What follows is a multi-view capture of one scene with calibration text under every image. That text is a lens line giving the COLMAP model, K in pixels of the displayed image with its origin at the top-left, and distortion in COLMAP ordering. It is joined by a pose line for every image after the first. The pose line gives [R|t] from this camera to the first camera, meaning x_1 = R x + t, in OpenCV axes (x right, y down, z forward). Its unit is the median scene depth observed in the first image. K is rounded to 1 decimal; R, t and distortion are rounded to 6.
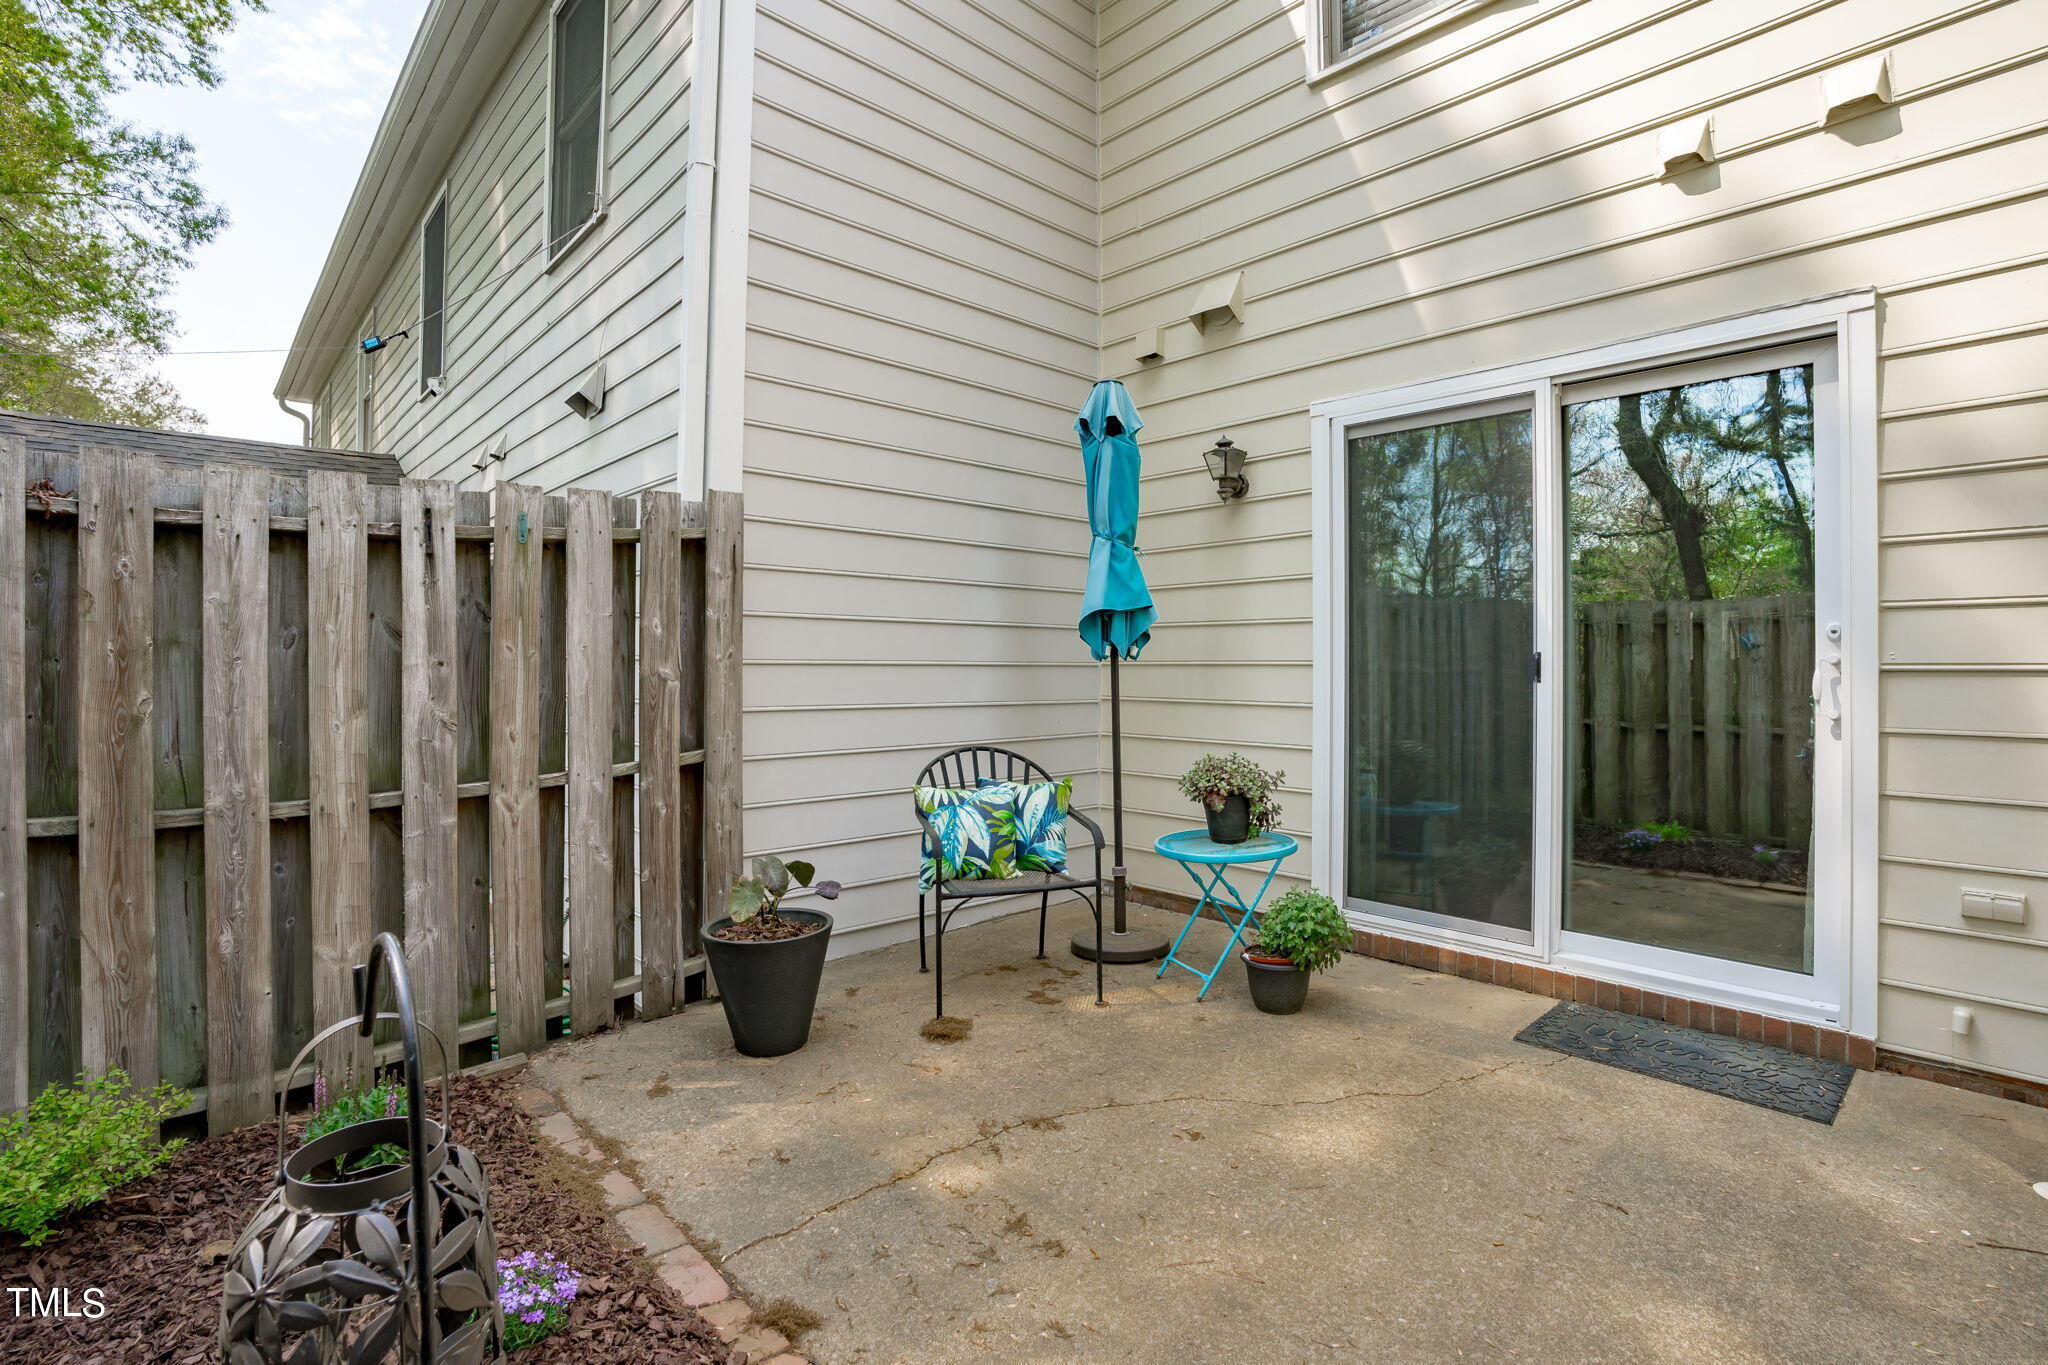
lens RADIAL K [[937.1, 0, 1021.9], [0, 937.1, 668.3], [0, 0, 1]] dist [-0.001583, 0.000081]
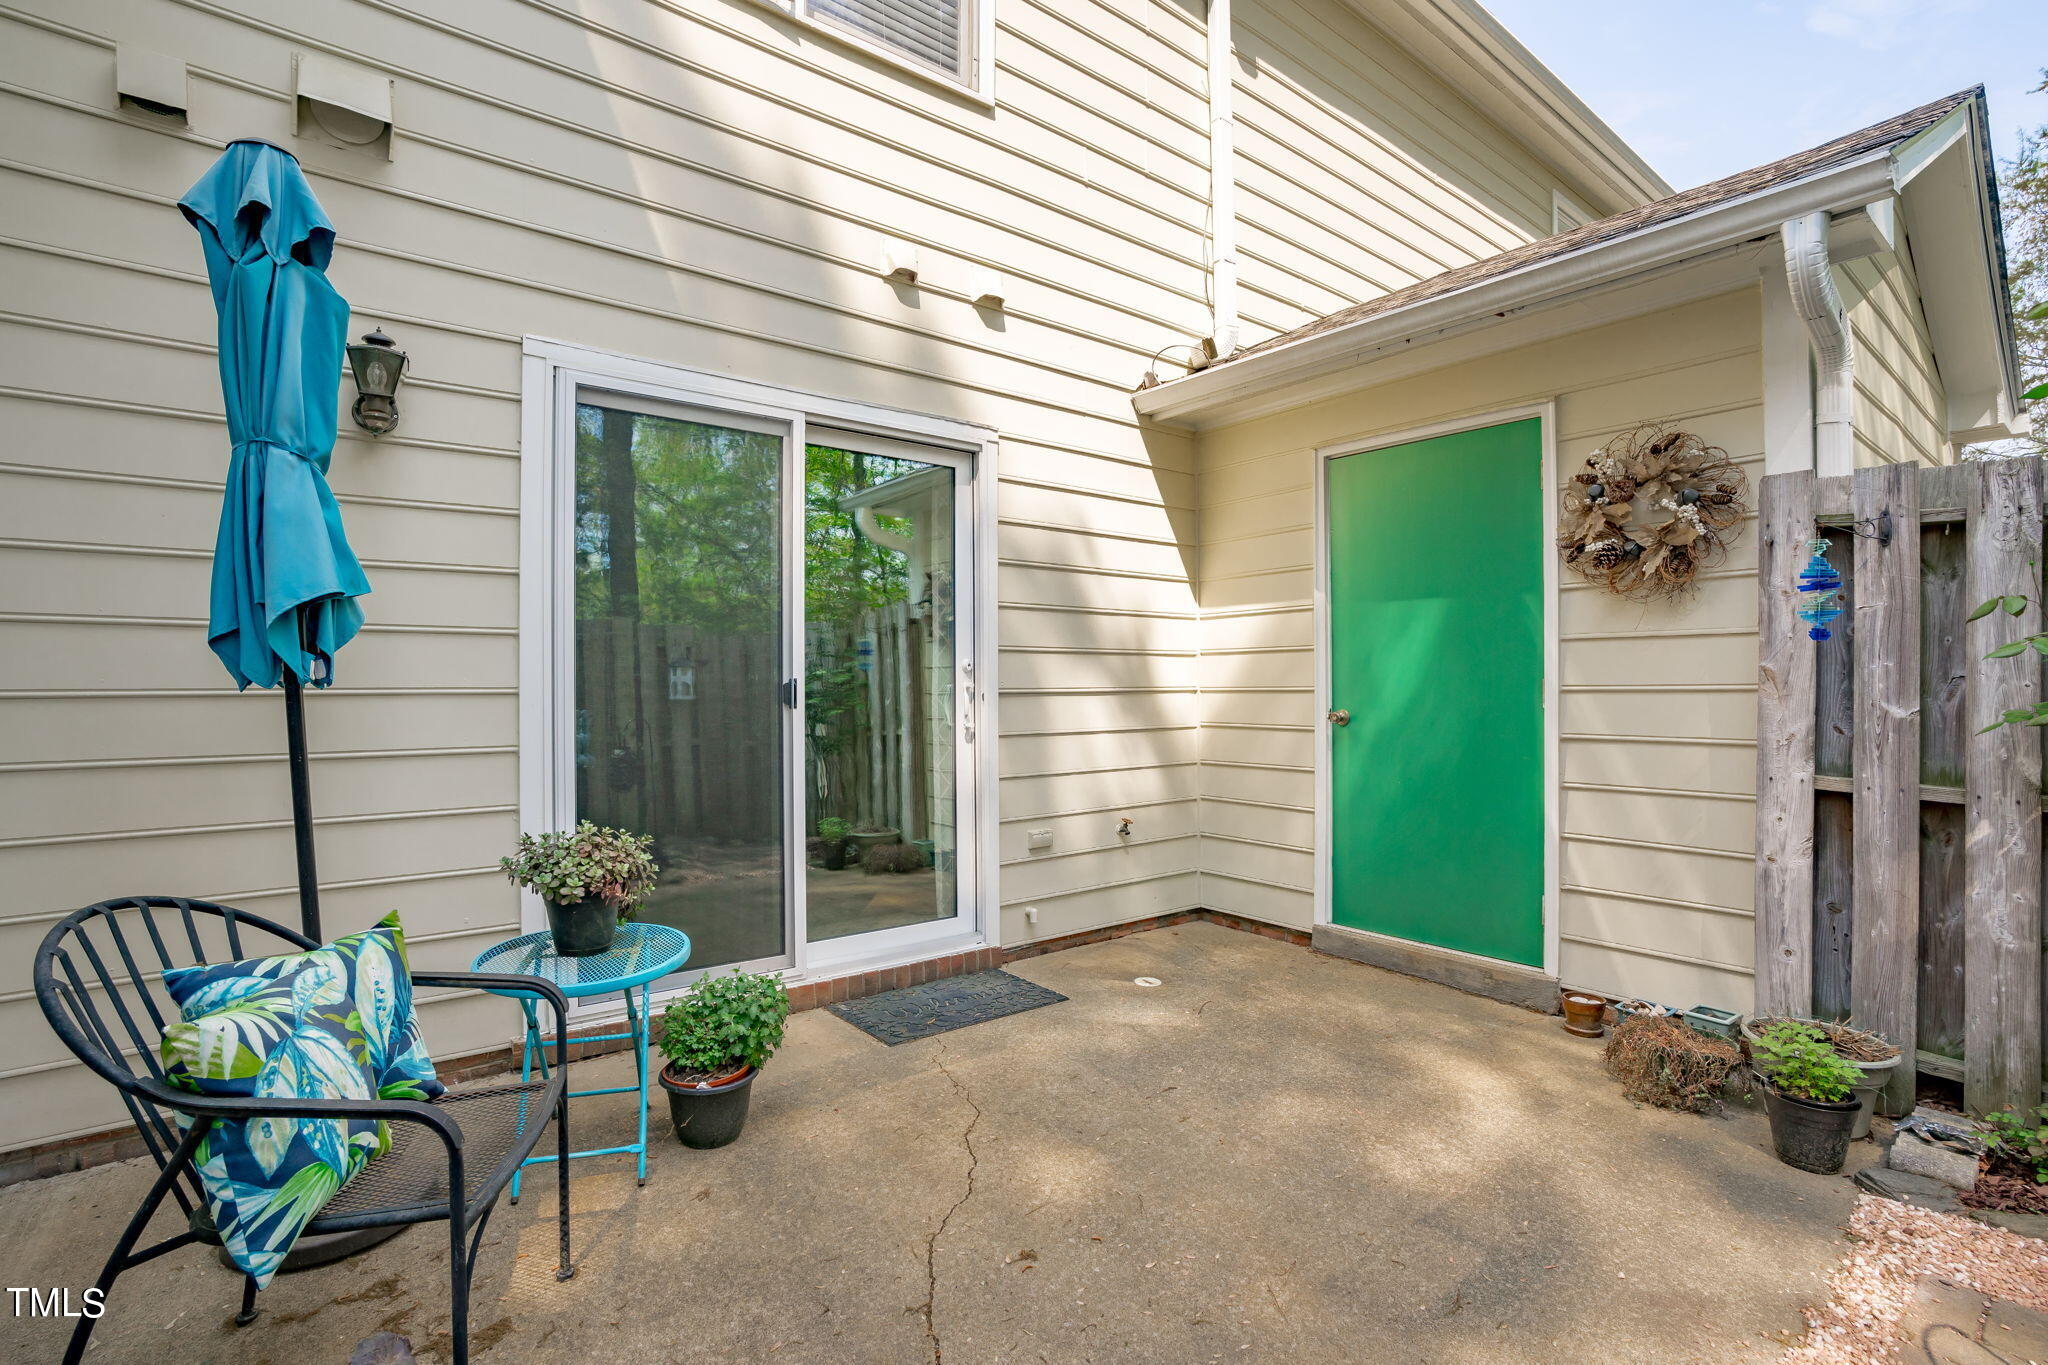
lens RADIAL K [[964.3, 0, 1022.6], [0, 964.3, 702.0], [0, 0, 1]] dist [-0.028918, 0.000229]
pose [[0.111493, -0.020713, 0.993549, -0.487272], [0.004028, 0.999784, 0.020391, -0.012948], [-0.993757, 0.001729, 0.111552, 0.669627]]
